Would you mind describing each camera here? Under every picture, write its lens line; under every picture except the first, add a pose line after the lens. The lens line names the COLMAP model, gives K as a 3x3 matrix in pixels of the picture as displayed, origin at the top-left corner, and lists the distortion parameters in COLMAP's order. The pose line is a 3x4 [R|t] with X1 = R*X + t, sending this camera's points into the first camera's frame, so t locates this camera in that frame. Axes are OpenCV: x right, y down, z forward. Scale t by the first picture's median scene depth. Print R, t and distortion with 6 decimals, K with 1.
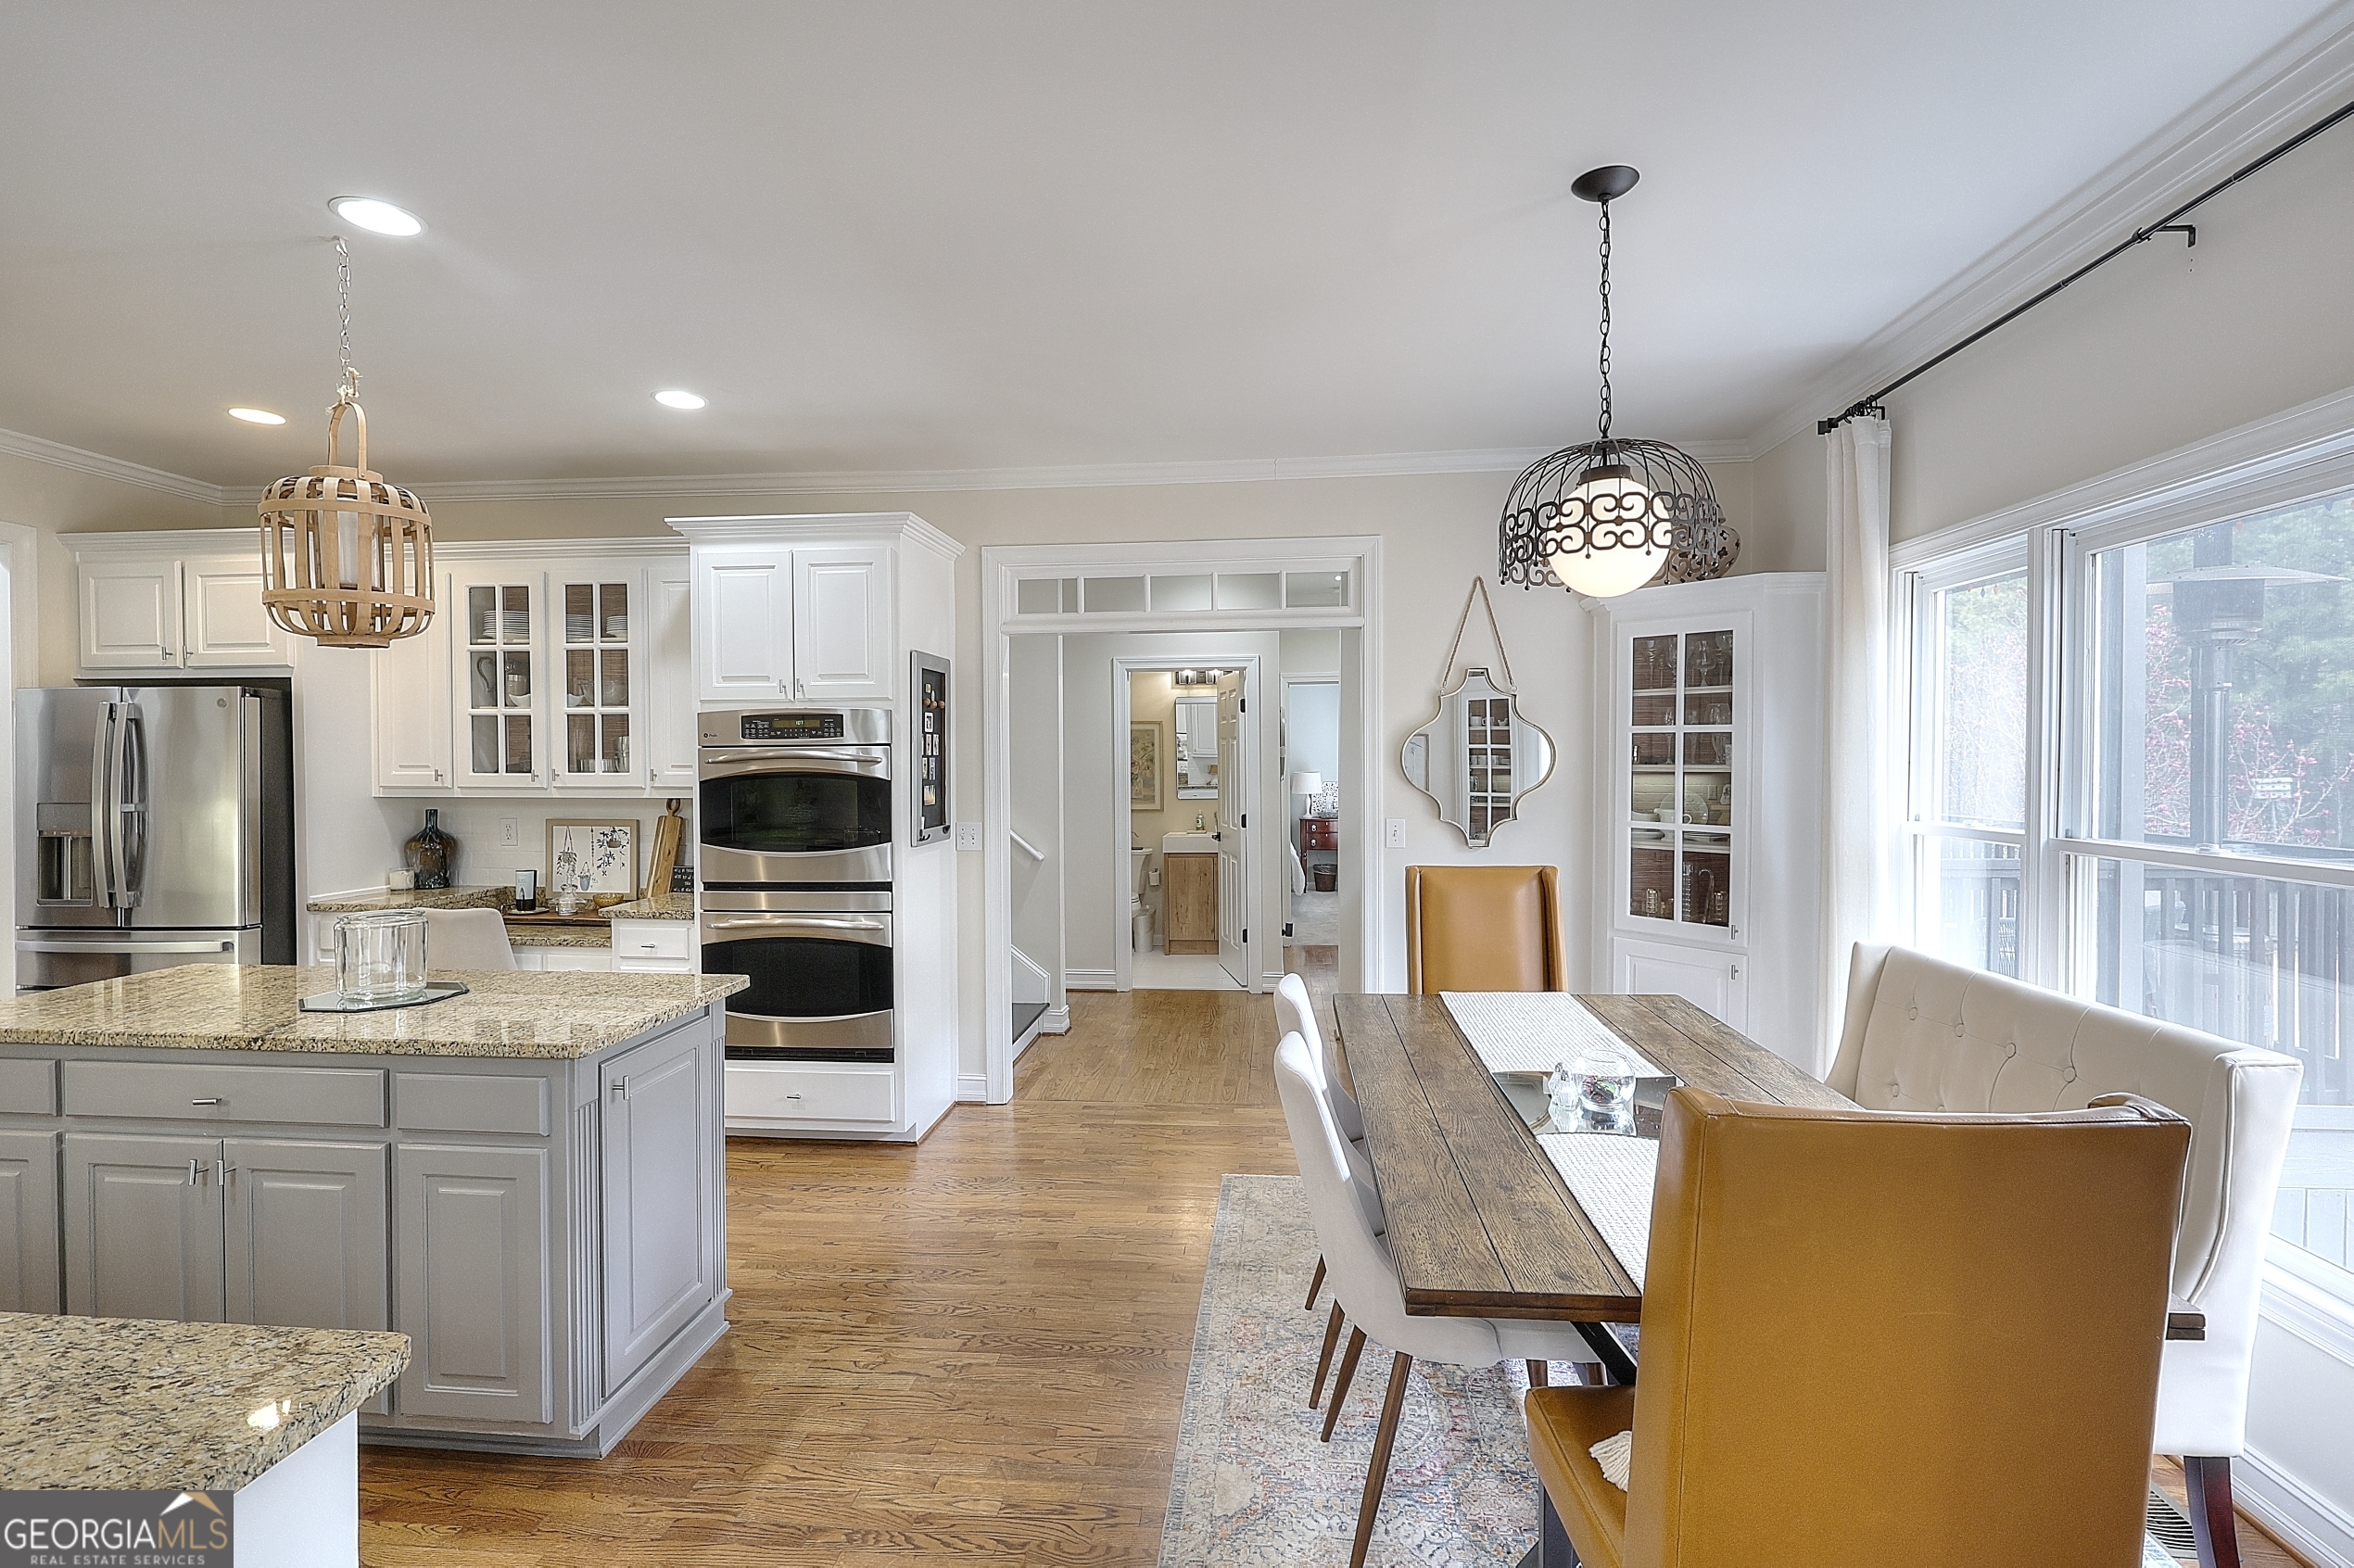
lens RADIAL K [[1079.0, 0, 1179.1], [0, 1079.0, 779.0], [0, 0, 1]] dist [-0.008956, 0.001508]
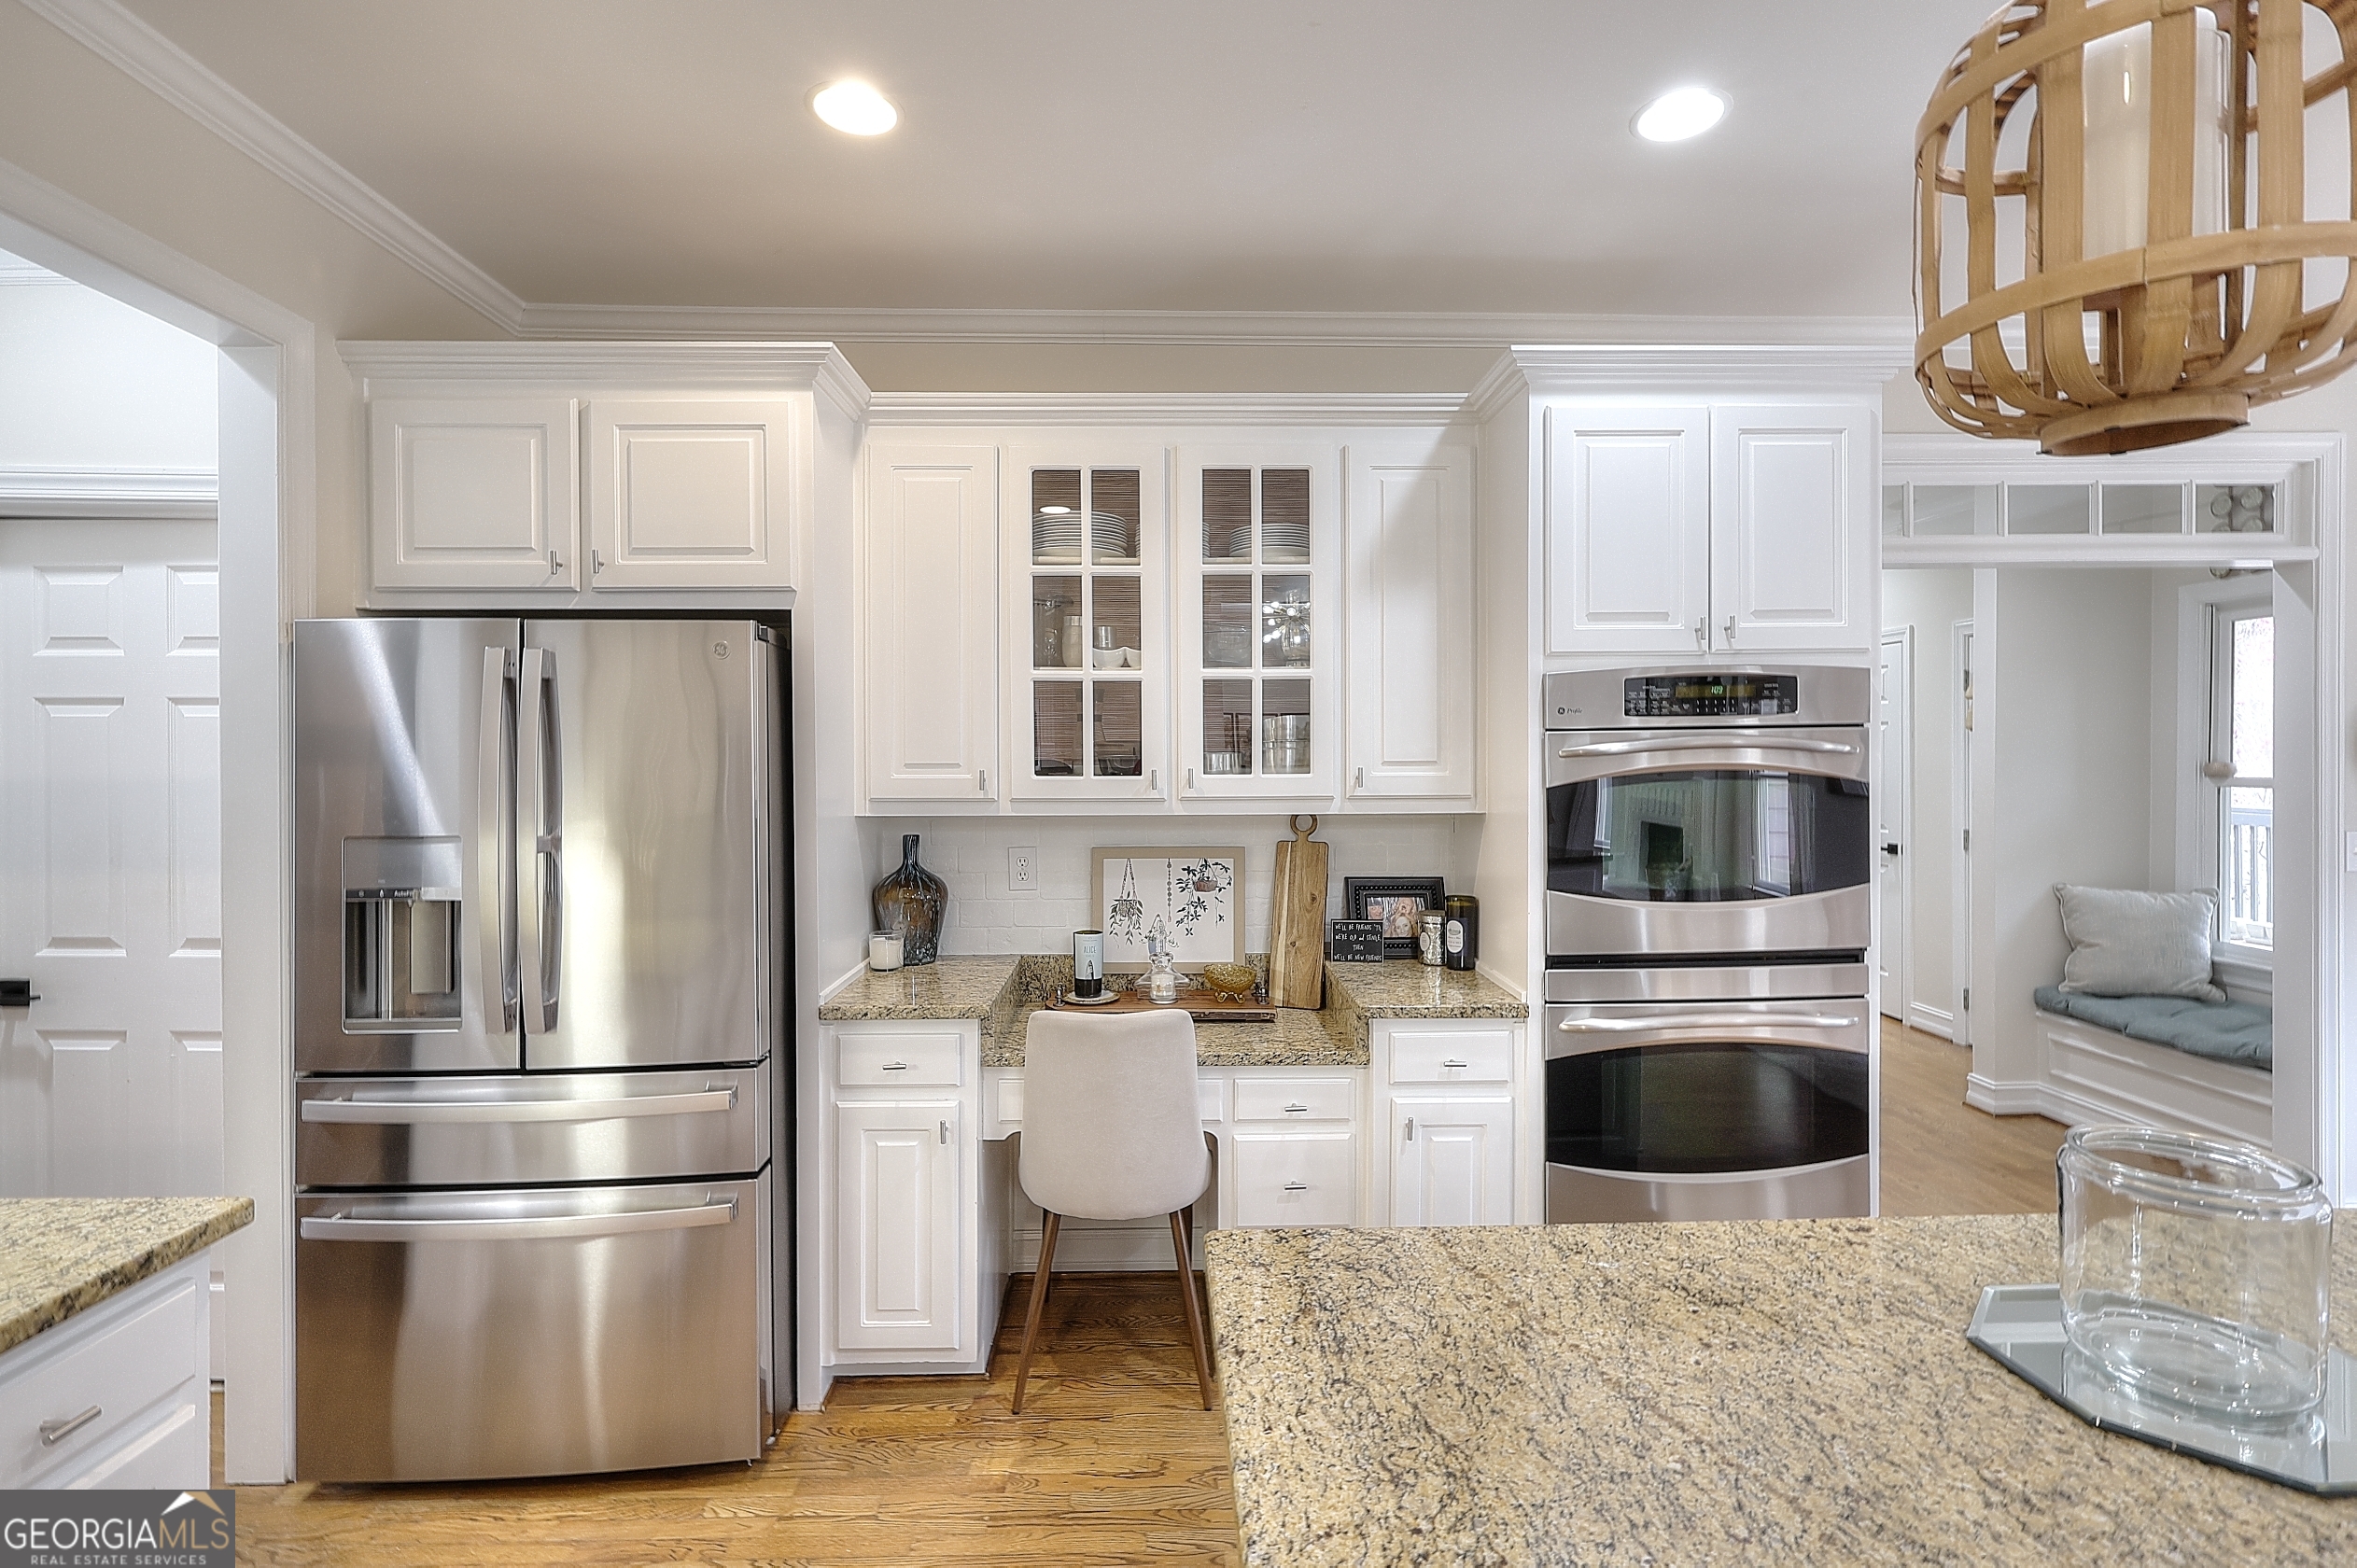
lens RADIAL K [[1080.3, 0, 1185.3], [0, 1080.3, 769.6], [0, 0, 1]] dist [-0.008956, 0.001508]
pose [[0.992749, -0.006013, 0.120059, -0.677382], [0.006852, 0.999955, -0.006573, -0.004753], [-0.120014, 0.007348, 0.992745, 0.402502]]
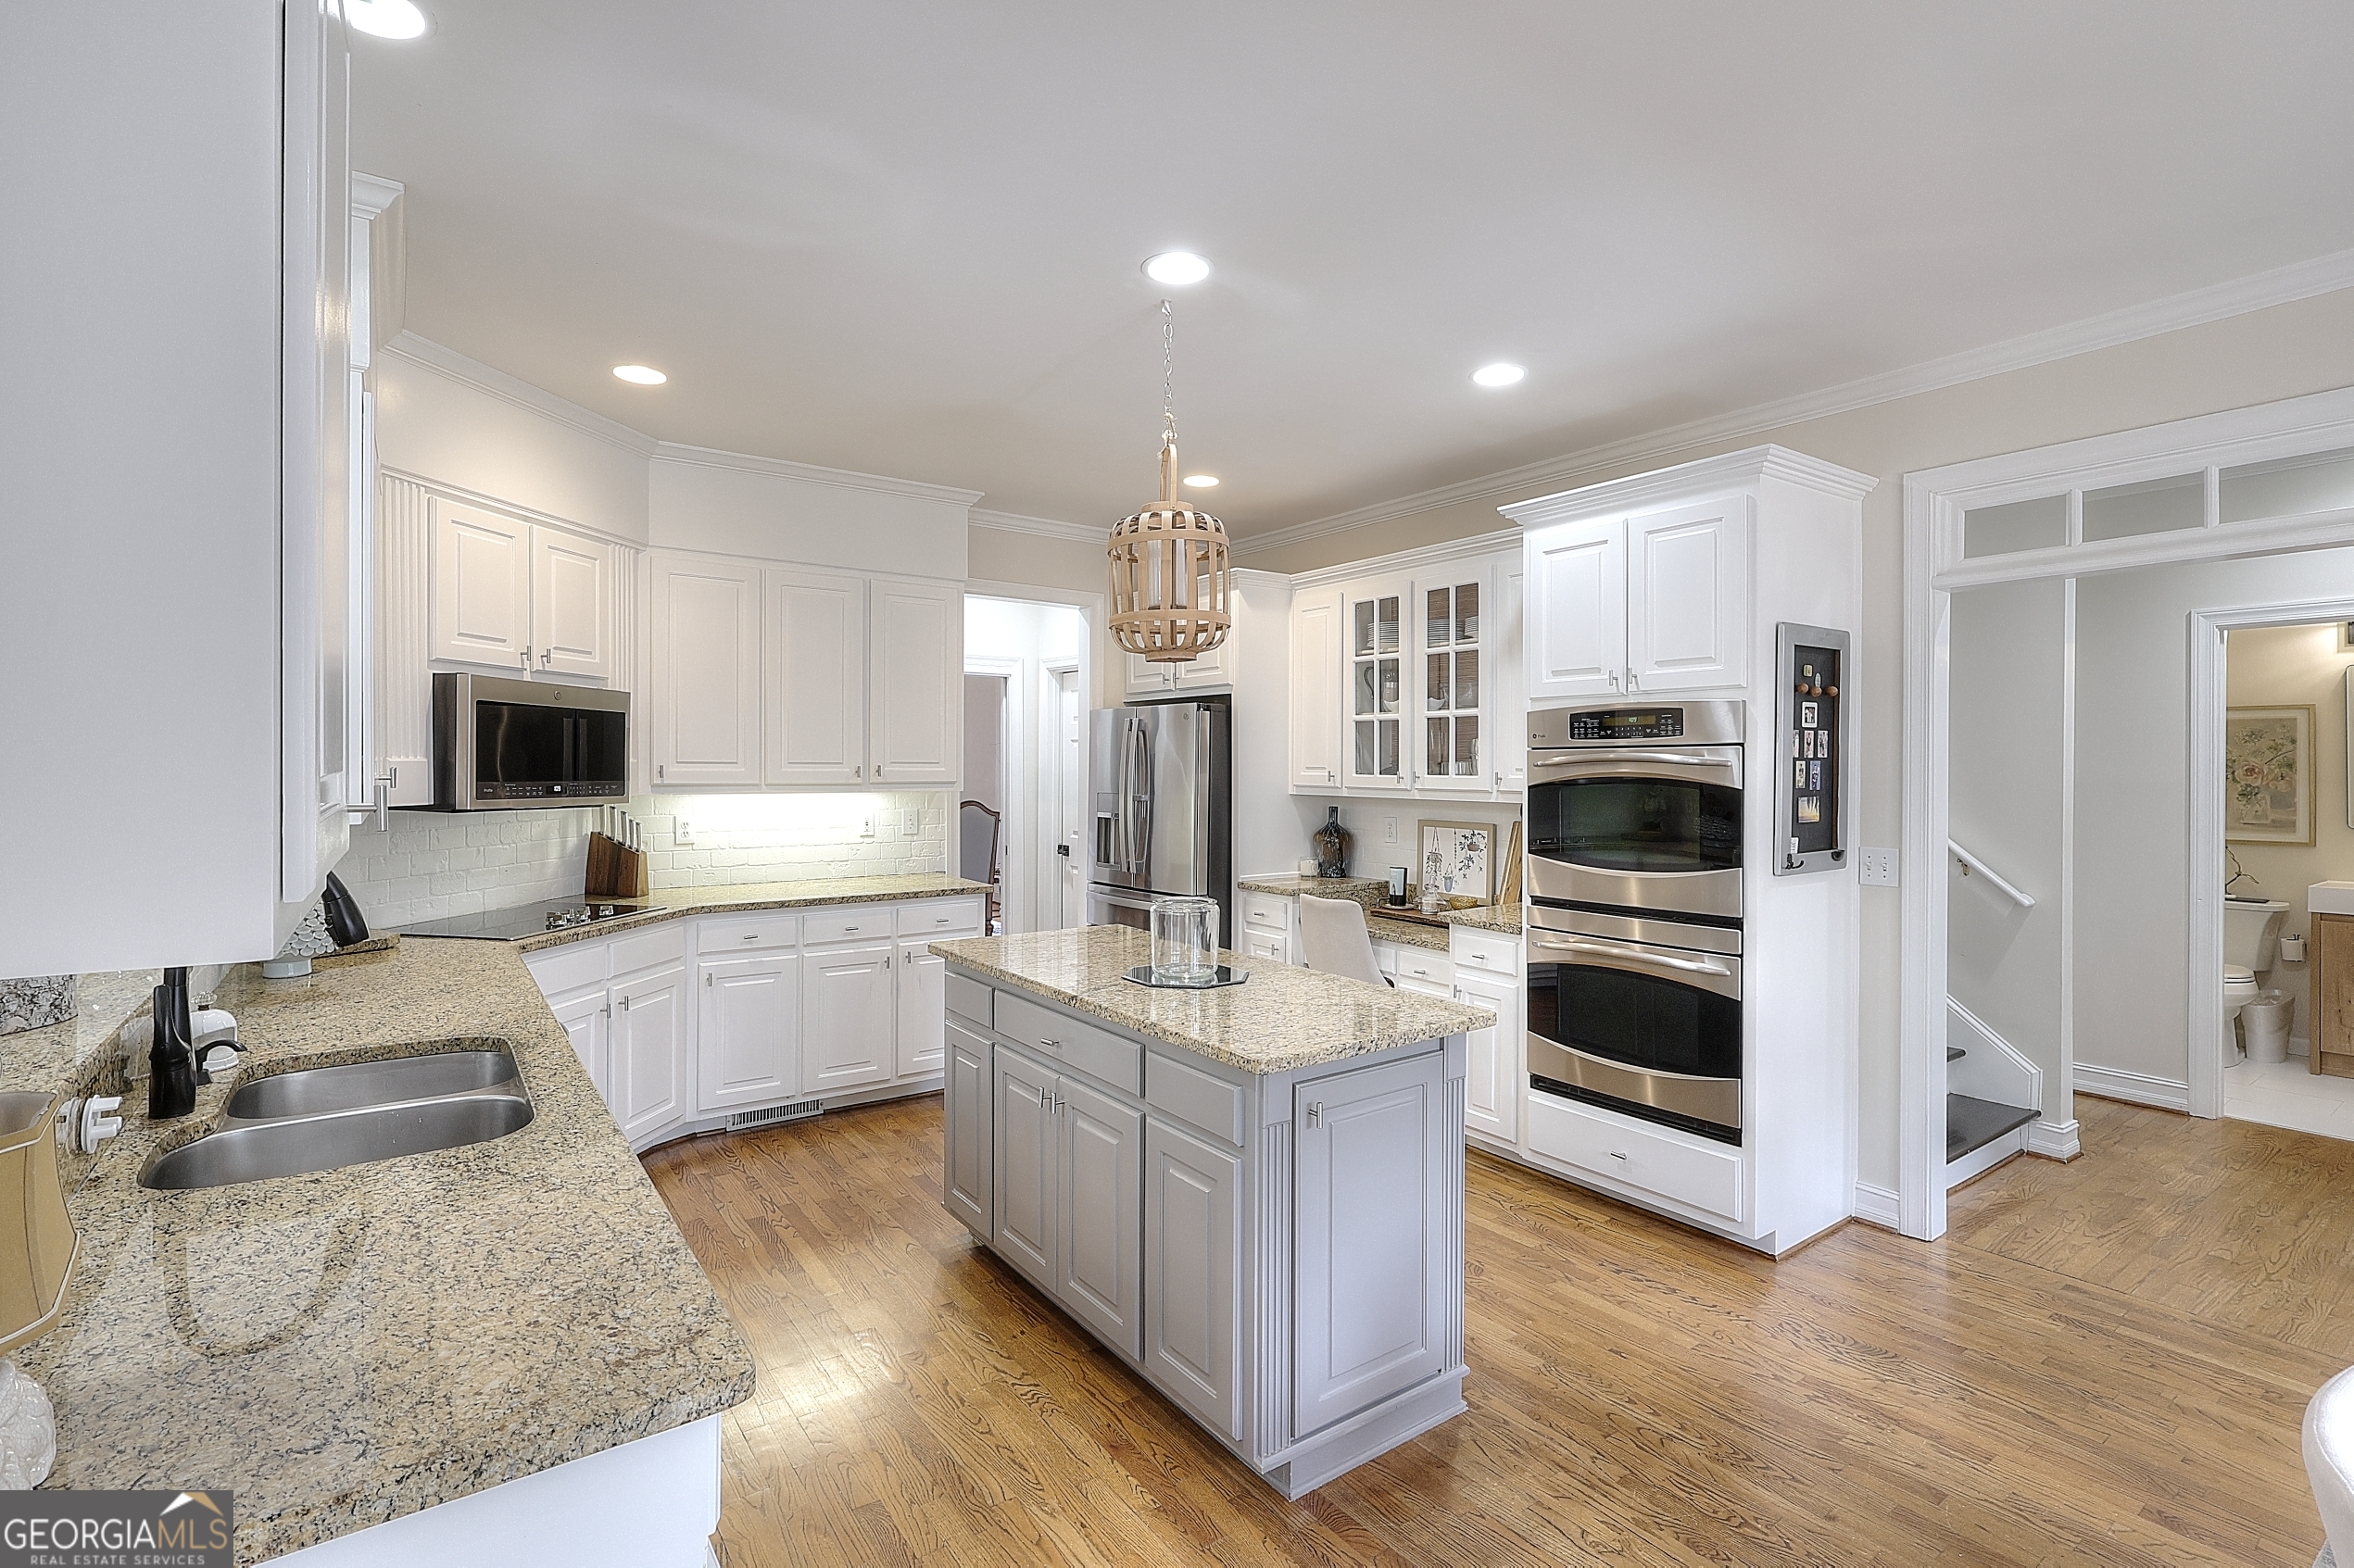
lens RADIAL K [[1078.9, 0, 1177.6], [0, 1078.9, 776.3], [0, 0, 1]] dist [-0.008956, 0.001508]
pose [[0.649708, 0.011925, -0.760091, 0.058140], [-0.016834, 0.999857, 0.001298, -0.002094], [0.759998, 0.011952, 0.649816, 0.161670]]
